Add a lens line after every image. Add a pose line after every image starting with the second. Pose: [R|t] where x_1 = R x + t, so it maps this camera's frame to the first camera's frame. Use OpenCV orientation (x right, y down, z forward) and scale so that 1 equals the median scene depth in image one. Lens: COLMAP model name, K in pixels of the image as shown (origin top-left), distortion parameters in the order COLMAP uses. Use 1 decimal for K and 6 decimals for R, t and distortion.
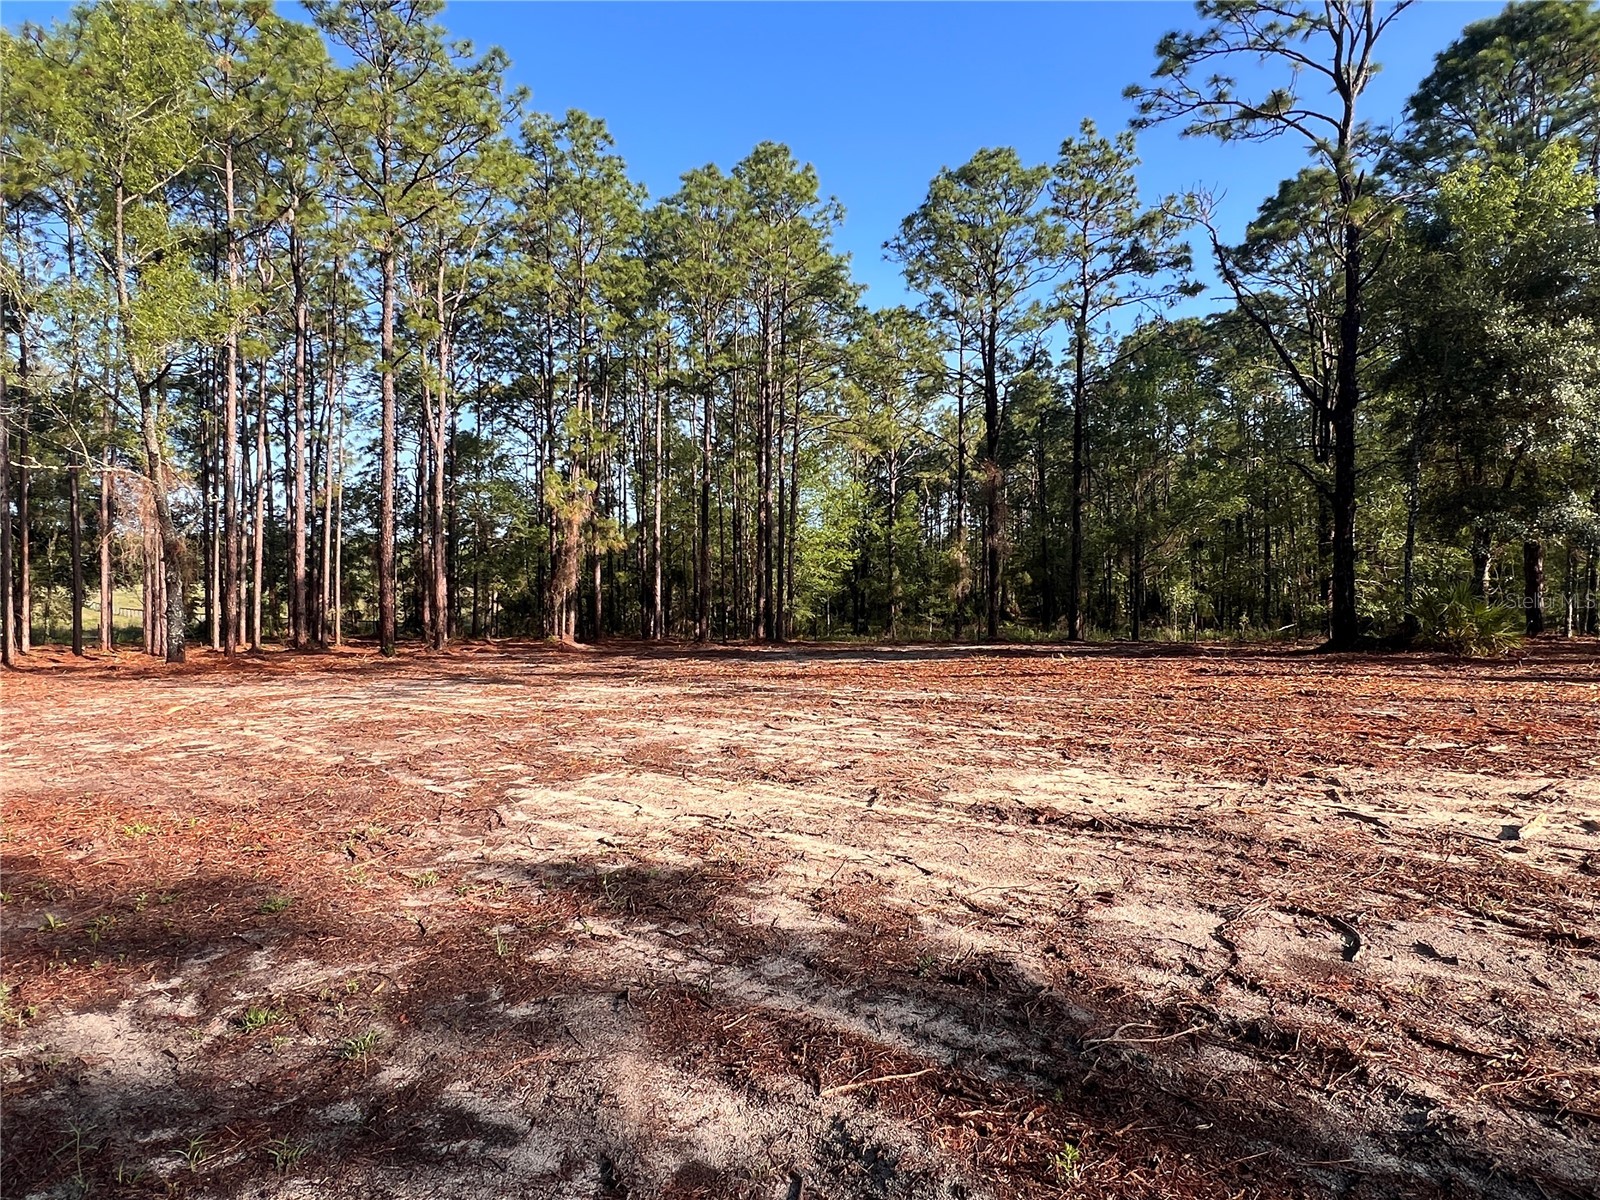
lens RADIAL K [[995.1, 0, 807.8], [0, 995.1, 586.2], [0, 0, 1]] dist [0.003538, 0.003689]
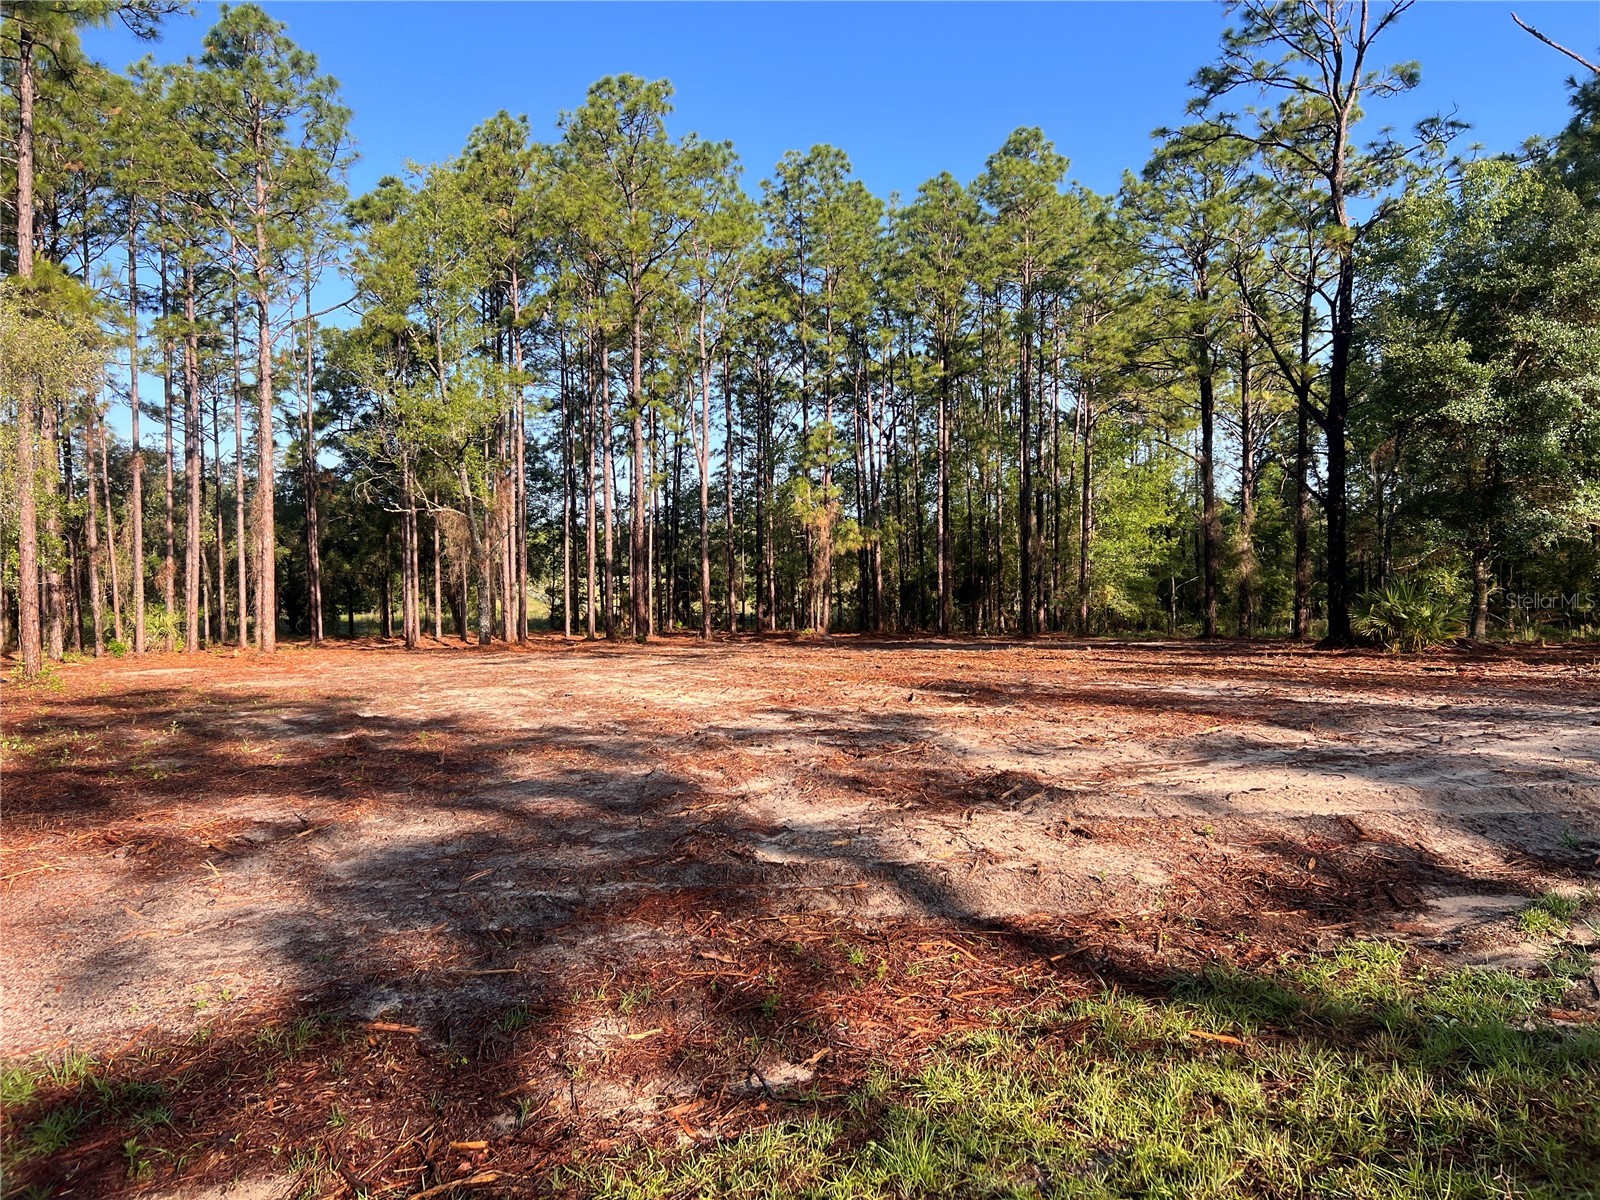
lens RADIAL K [[1182.6, 0, 798.0], [0, 1182.6, 631.9], [0, 0, 1]] dist [0.053490, -0.057757]
pose [[0.911312, 0.008661, -0.411624, 0.597715], [0.011591, 0.998843, 0.046678, -0.017223], [0.411552, -0.047309, 0.910157, -0.448776]]
